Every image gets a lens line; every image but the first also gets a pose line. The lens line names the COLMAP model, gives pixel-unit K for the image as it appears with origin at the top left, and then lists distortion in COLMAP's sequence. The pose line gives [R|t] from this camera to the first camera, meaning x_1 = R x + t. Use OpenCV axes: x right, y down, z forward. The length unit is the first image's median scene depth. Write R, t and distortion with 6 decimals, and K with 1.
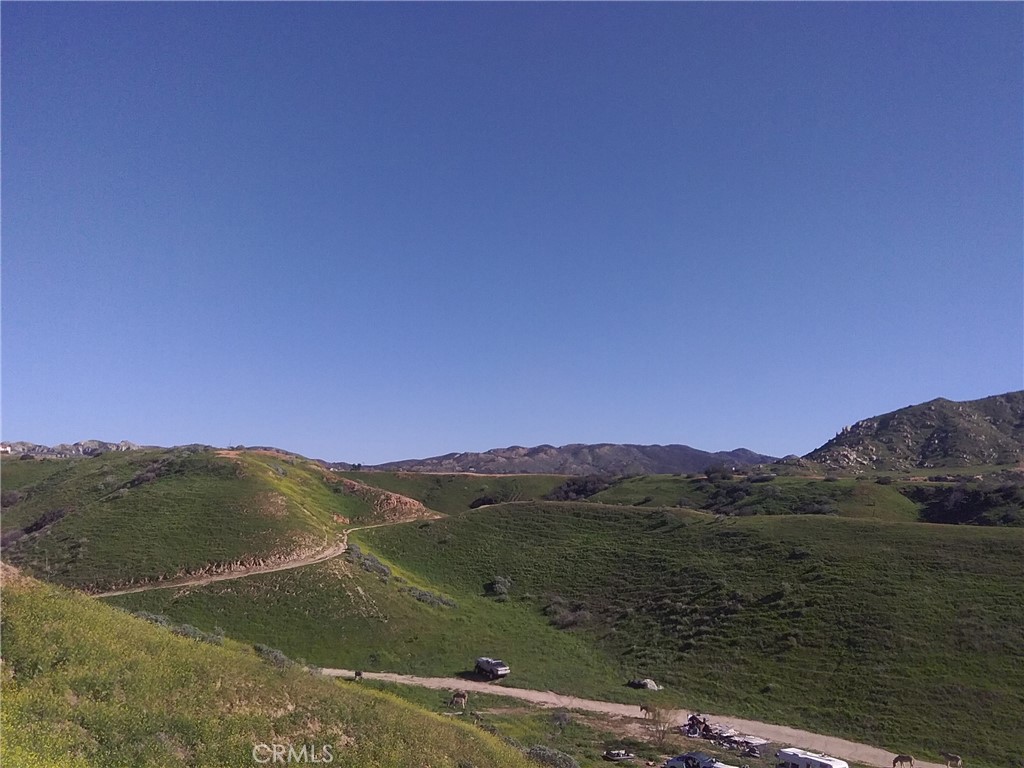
lens RADIAL K [[925.6, 0, 526.4], [0, 925.6, 355.6], [0, 0, 1]] dist [0.072639, -0.147115]
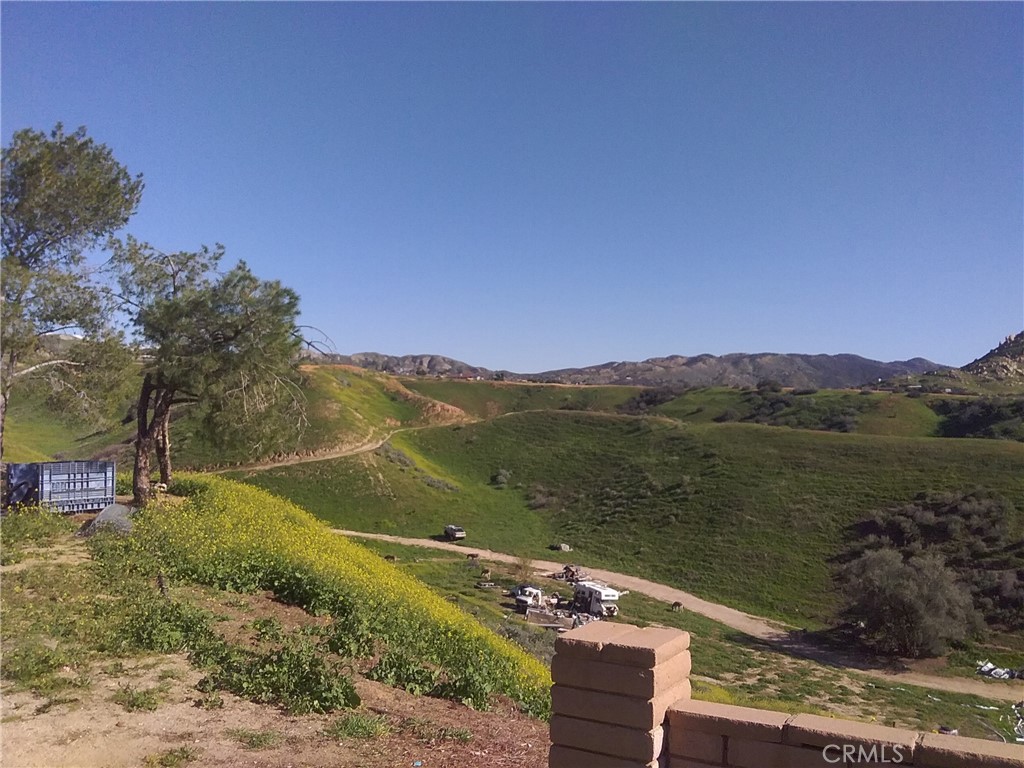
lens RADIAL K [[925.6, 0, 515.1], [0, 925.6, 388.6], [0, 0, 1]] dist [0.072639, -0.147115]
pose [[0.984351, 0.008406, -0.176021, 0.205312], [0.015035, 0.991213, 0.131418, -0.029735], [0.175579, -0.132008, 0.975575, -0.180656]]
